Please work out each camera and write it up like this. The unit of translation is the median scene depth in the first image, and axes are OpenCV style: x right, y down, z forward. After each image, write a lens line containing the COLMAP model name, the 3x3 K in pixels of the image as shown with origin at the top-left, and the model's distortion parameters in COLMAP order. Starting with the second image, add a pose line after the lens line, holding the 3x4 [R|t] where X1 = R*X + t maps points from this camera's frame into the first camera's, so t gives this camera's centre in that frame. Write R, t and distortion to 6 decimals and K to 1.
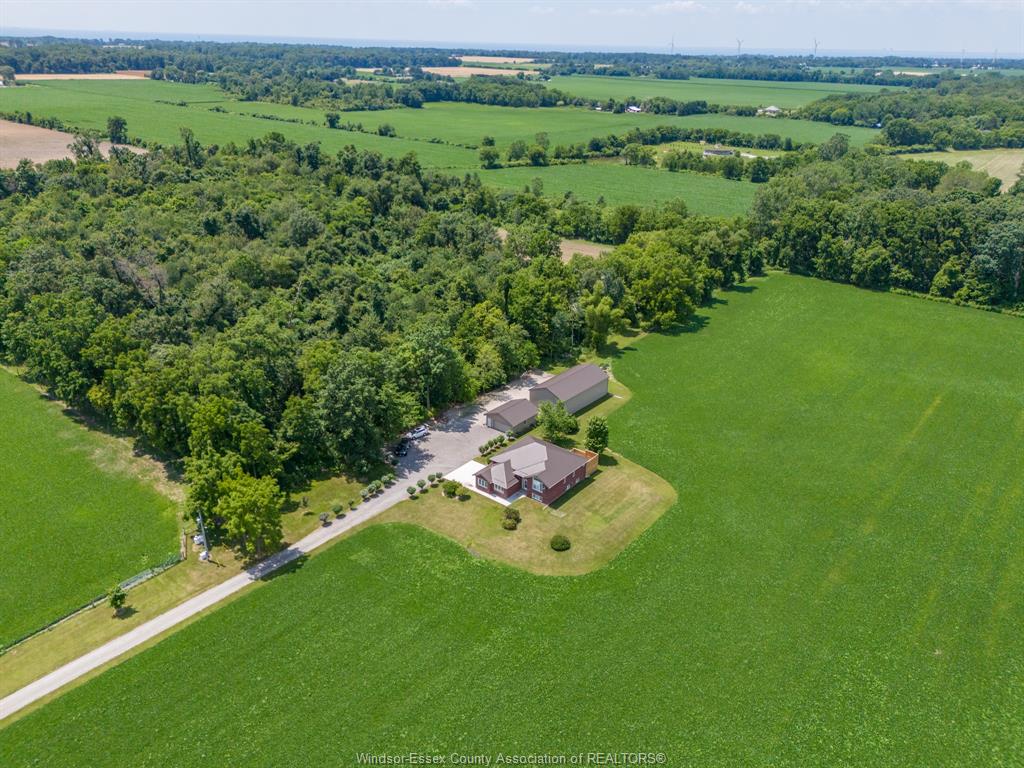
lens RADIAL K [[746.1, 0, 507.6], [0, 746.1, 390.4], [0, 0, 1]] dist [0.061827, -0.060424]
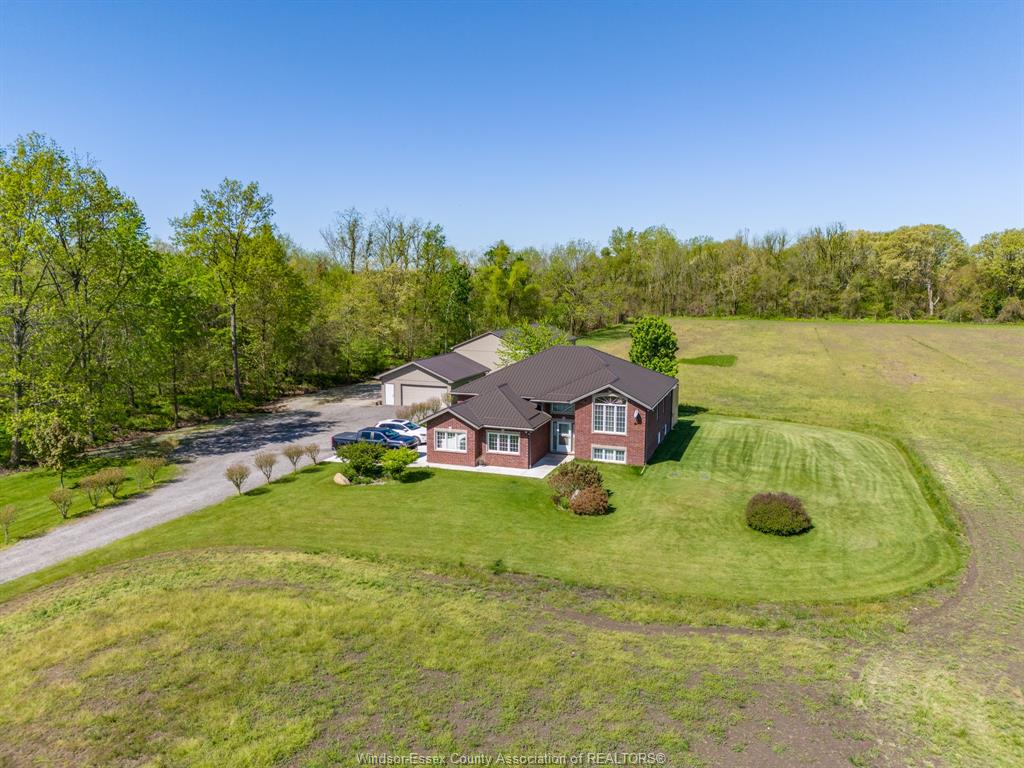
lens RADIAL K [[746.1, 0, 510.9], [0, 746.1, 377.6], [0, 0, 1]] dist [0.061827, -0.060424]
pose [[0.943370, -0.054724, 0.327198, -0.100594], [0.148700, 0.951421, -0.269605, 0.163379], [-0.296549, 0.302991, 0.905679, 0.550011]]
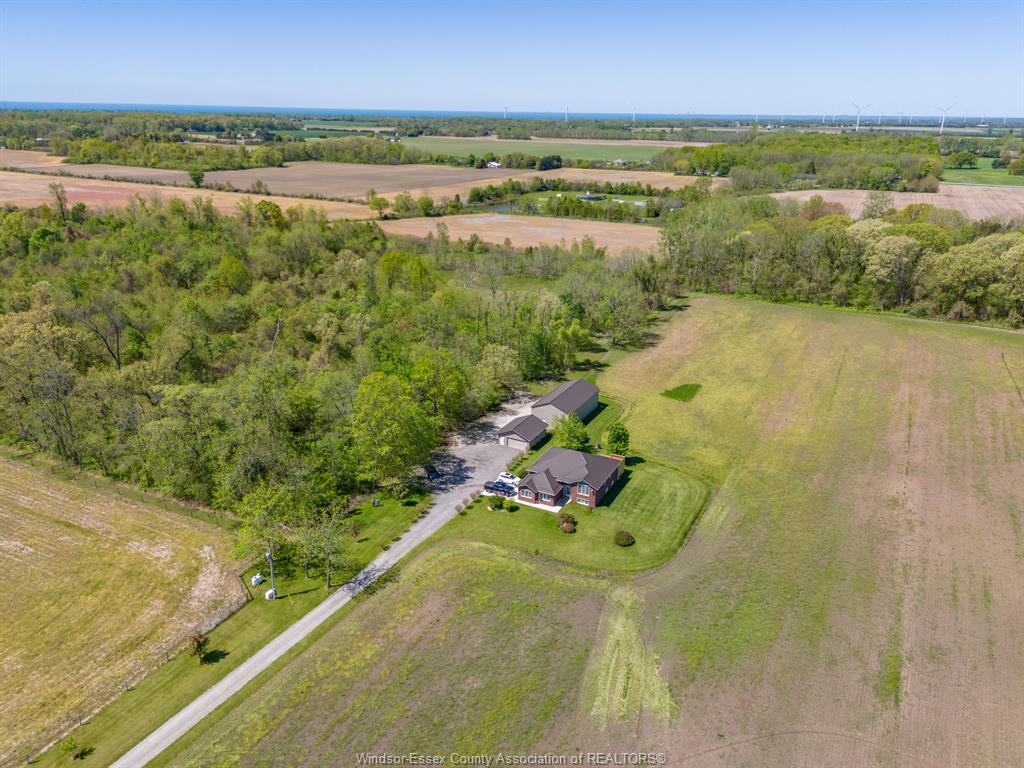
lens RADIAL K [[746.1, 0, 505.7], [0, 746.1, 389.4], [0, 0, 1]] dist [0.061827, -0.060424]
pose [[0.978843, -0.078849, 0.188810, -0.199246], [0.092863, 0.993452, -0.066554, 0.041192], [-0.182326, 0.082679, 0.979756, 0.008262]]
